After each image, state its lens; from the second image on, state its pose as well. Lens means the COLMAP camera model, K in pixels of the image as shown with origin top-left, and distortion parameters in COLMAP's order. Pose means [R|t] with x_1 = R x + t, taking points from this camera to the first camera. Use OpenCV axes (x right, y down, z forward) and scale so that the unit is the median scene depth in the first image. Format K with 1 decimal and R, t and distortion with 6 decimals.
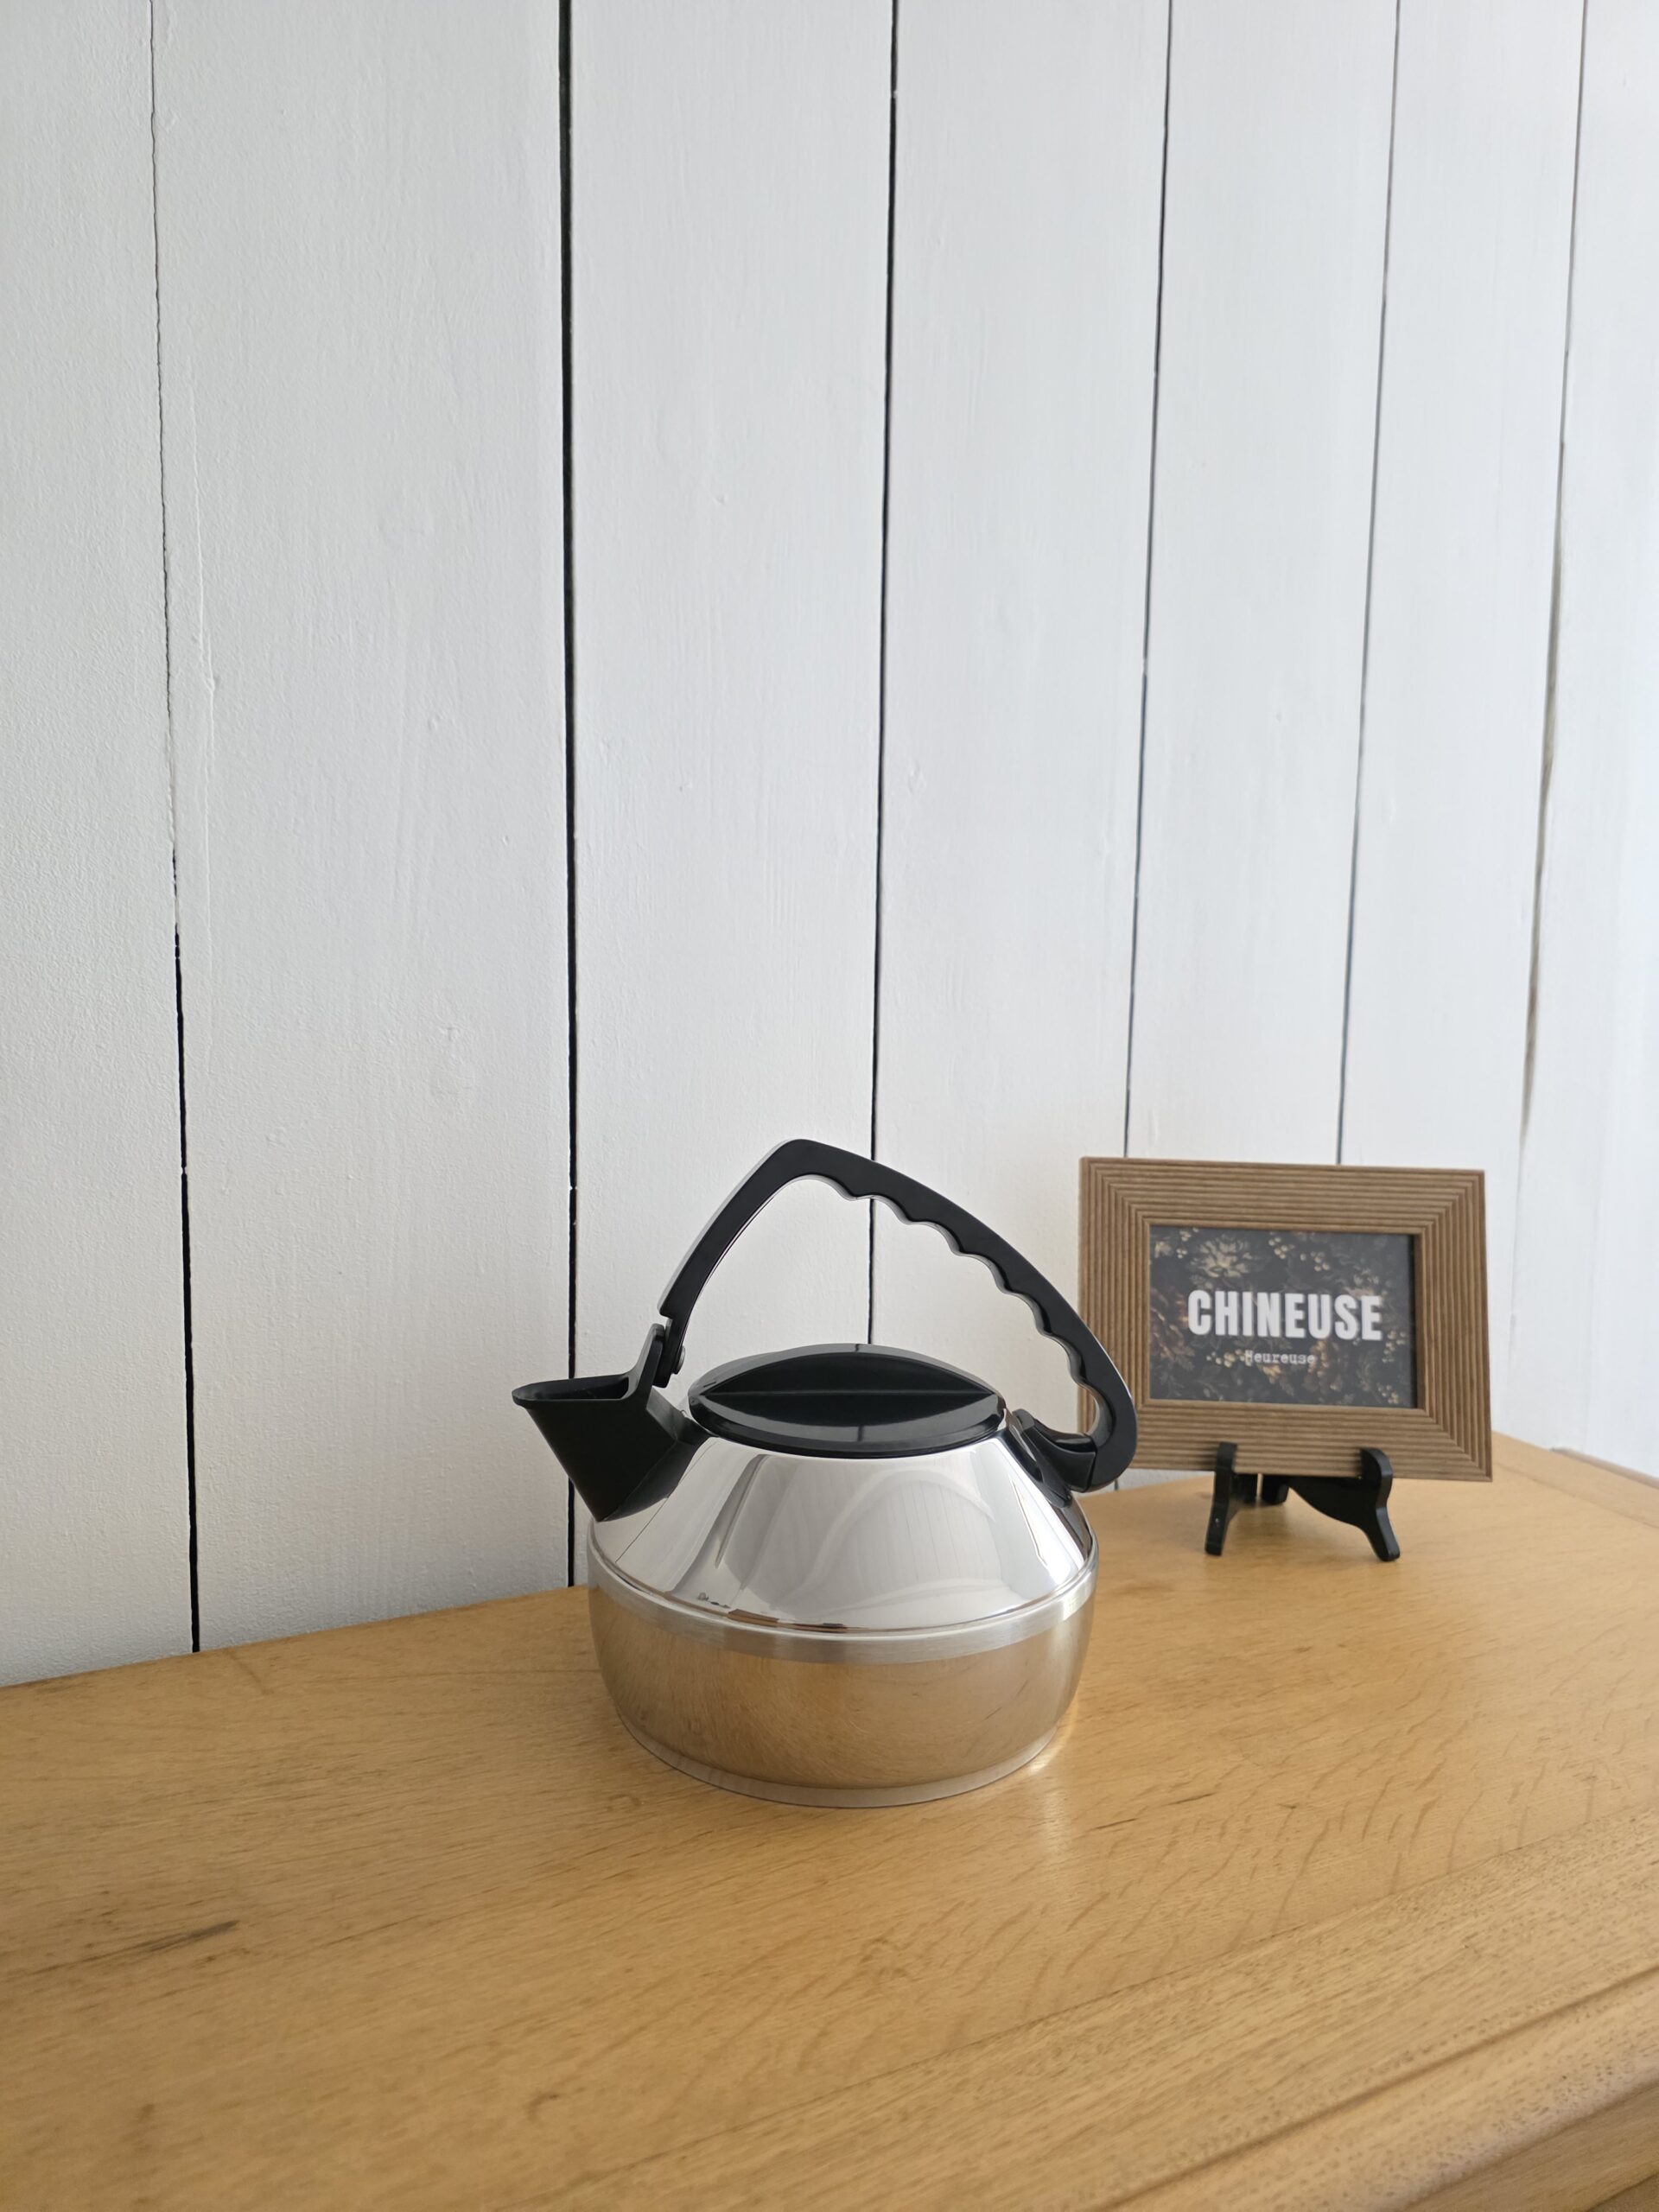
lens RADIAL K [[1550.1, 0, 824.8], [0, 1550.1, 1103.1], [0, 0, 1]] dist [0.029620, -0.048537]
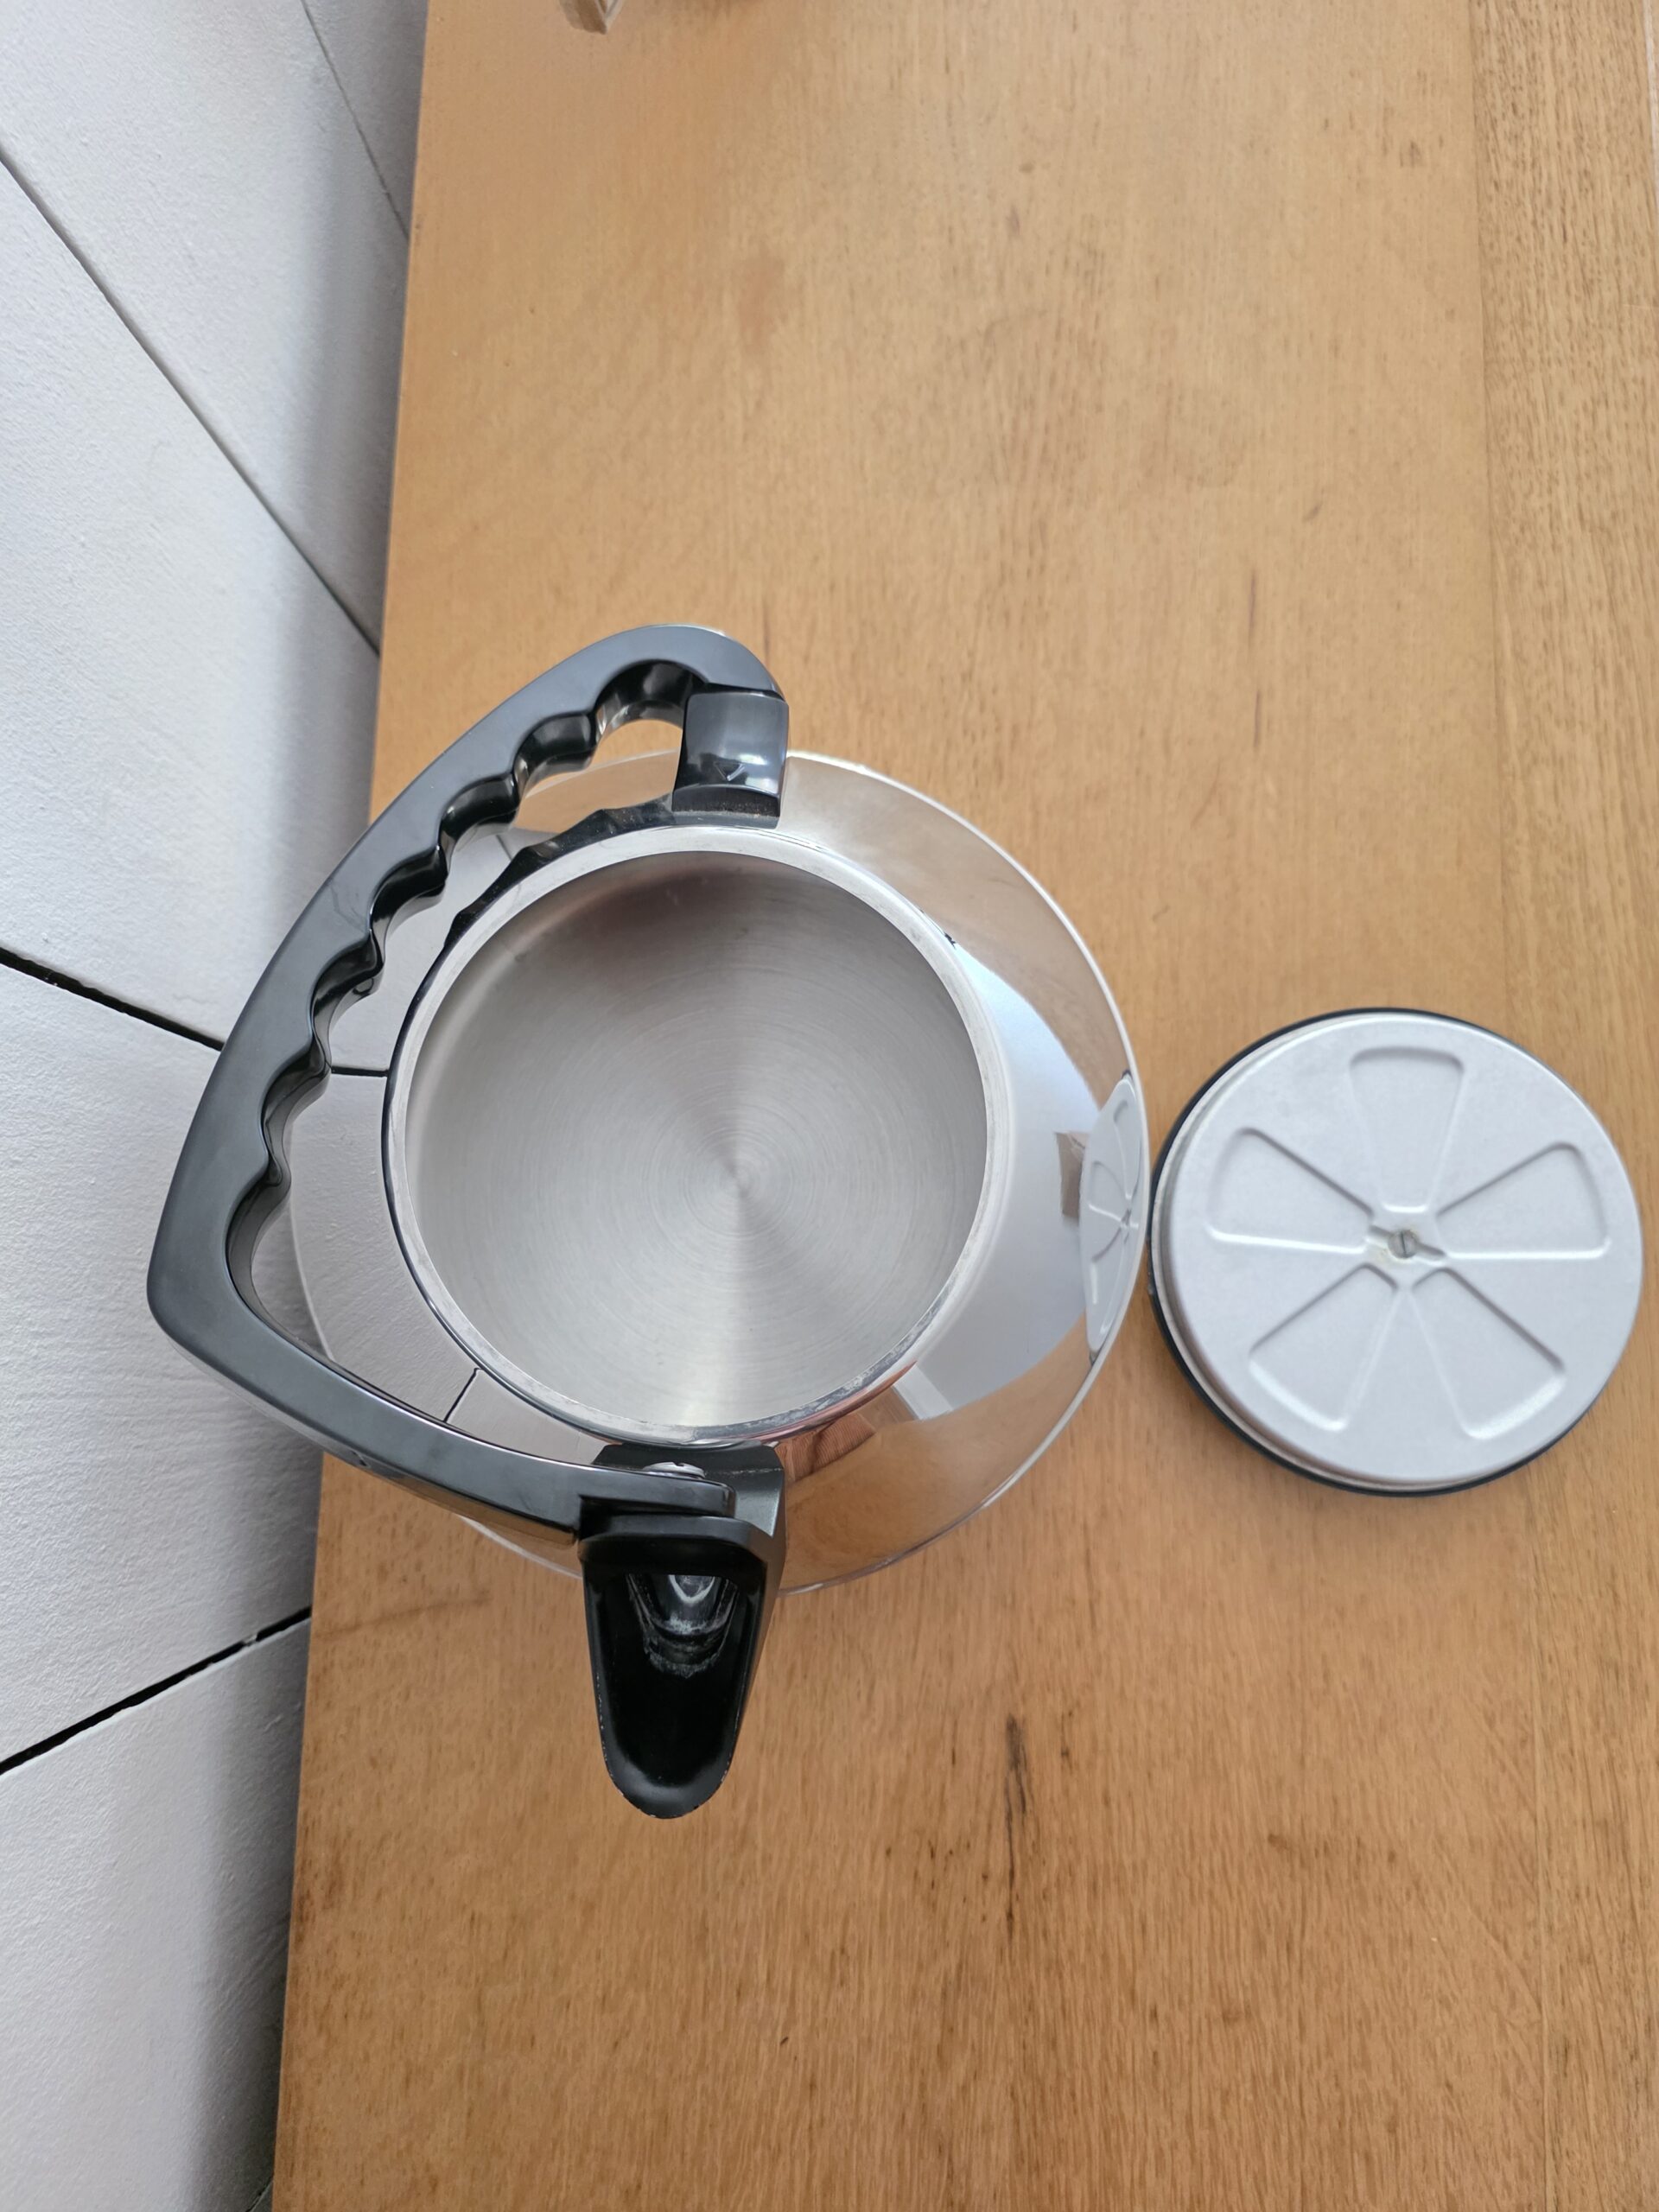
lens RADIAL K [[1550.1, 0, 777.7], [0, 1550.1, 1096.6], [0, 0, 1]] dist [0.029620, -0.048537]
pose [[0.467475, -0.881009, 0.072731, -0.187946], [0.132346, 0.151097, 0.979619, -0.390542], [-0.874043, -0.448322, 0.187232, 1.068591]]
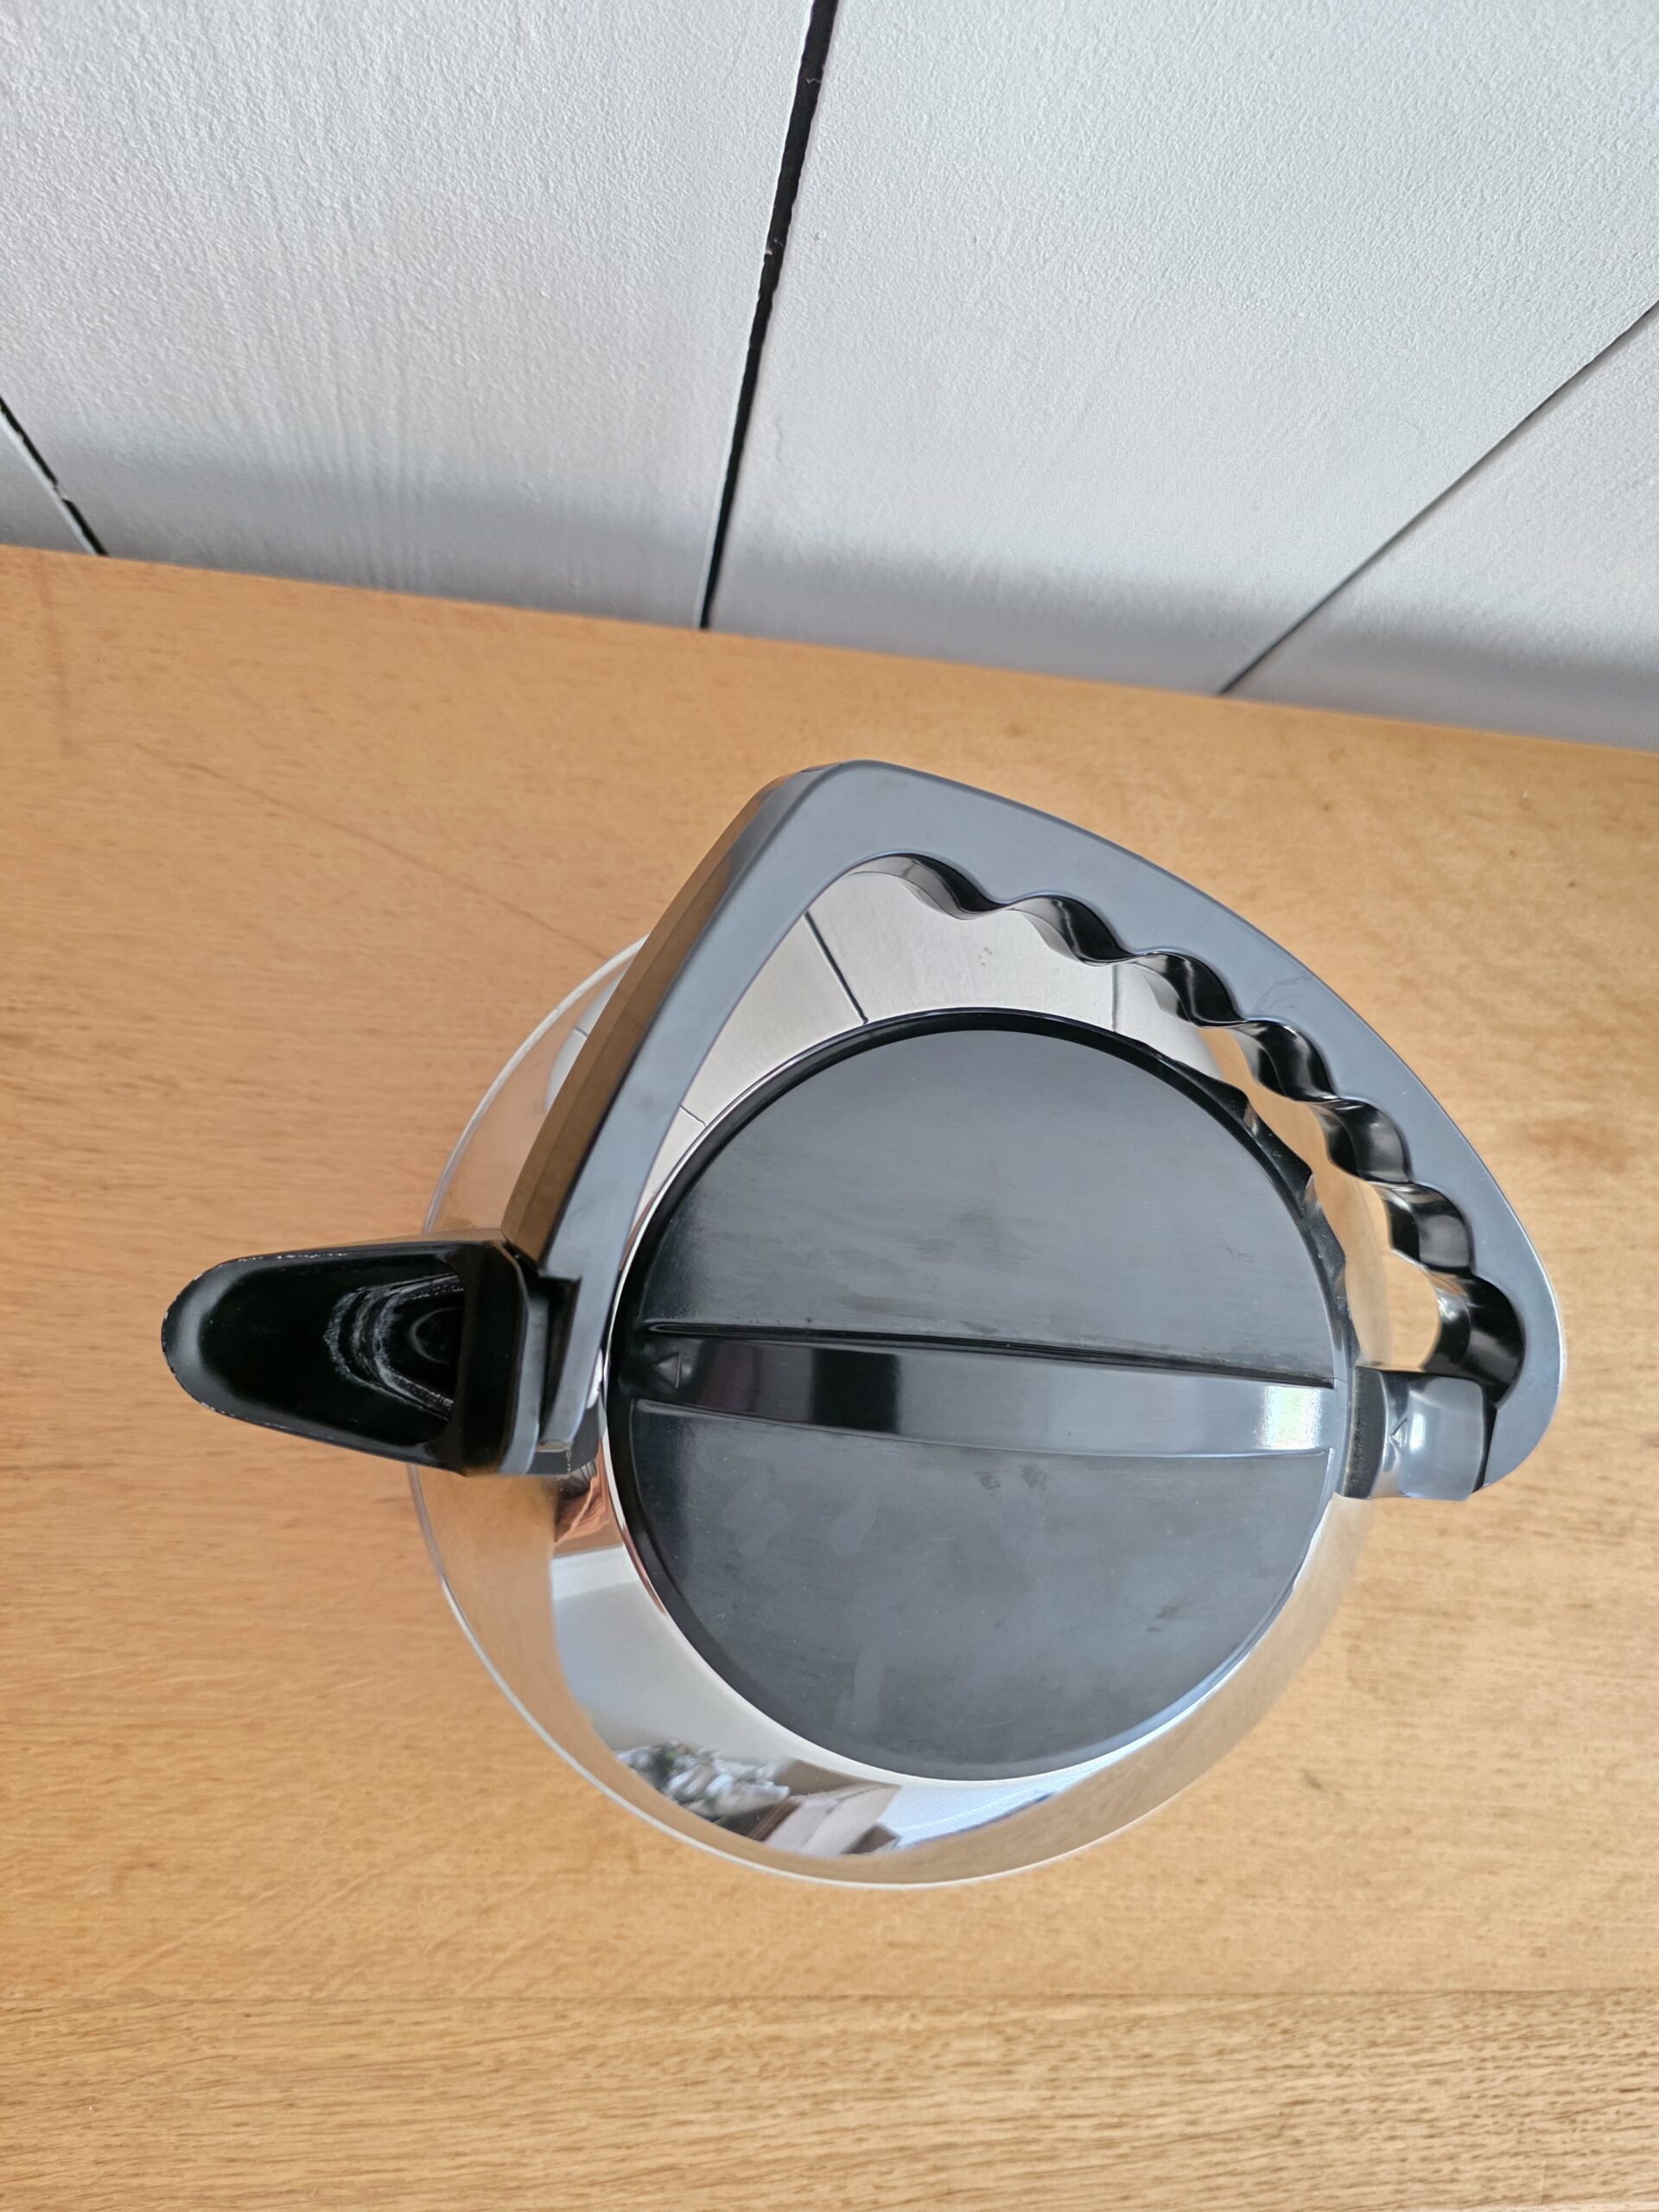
lens RADIAL K [[1550.1, 0, 842.1], [0, 1550.1, 1094.1], [0, 0, 1]] dist [0.029620, -0.048537]
pose [[0.858748, 0.508219, 0.065301, -0.098933], [-0.171441, 0.164884, 0.971299, -0.276142], [0.482866, -0.845296, 0.228724, 1.118078]]
